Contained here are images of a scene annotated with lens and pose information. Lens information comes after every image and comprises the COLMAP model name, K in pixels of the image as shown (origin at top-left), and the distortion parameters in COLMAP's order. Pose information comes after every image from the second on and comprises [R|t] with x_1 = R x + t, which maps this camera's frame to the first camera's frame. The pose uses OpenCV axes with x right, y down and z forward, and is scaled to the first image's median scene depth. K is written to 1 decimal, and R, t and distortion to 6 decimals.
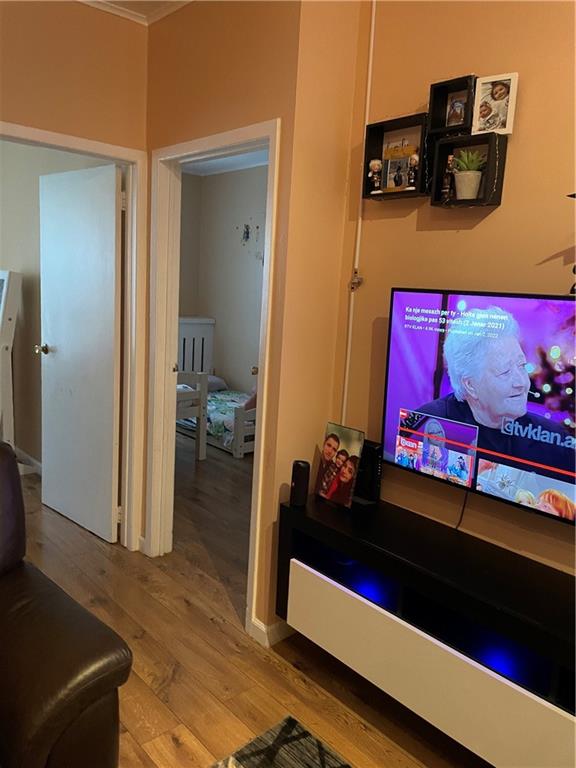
lens RADIAL K [[585.5, 0, 288.0], [0, 585.5, 383.8], [0, 0, 1]] dist [0.016399, 0.002671]
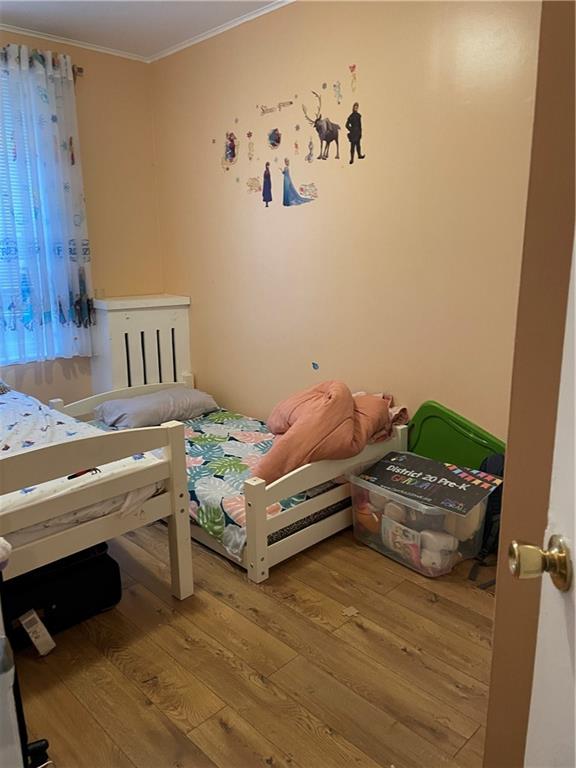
lens RADIAL K [[585.5, 0, 288.1], [0, 585.5, 382.9], [0, 0, 1]] dist [0.016399, 0.002671]
pose [[0.997211, -0.066899, 0.033091, -0.062106], [0.064510, 0.995554, 0.068639, -0.068813], [-0.037536, -0.066313, 0.997093, 0.489273]]
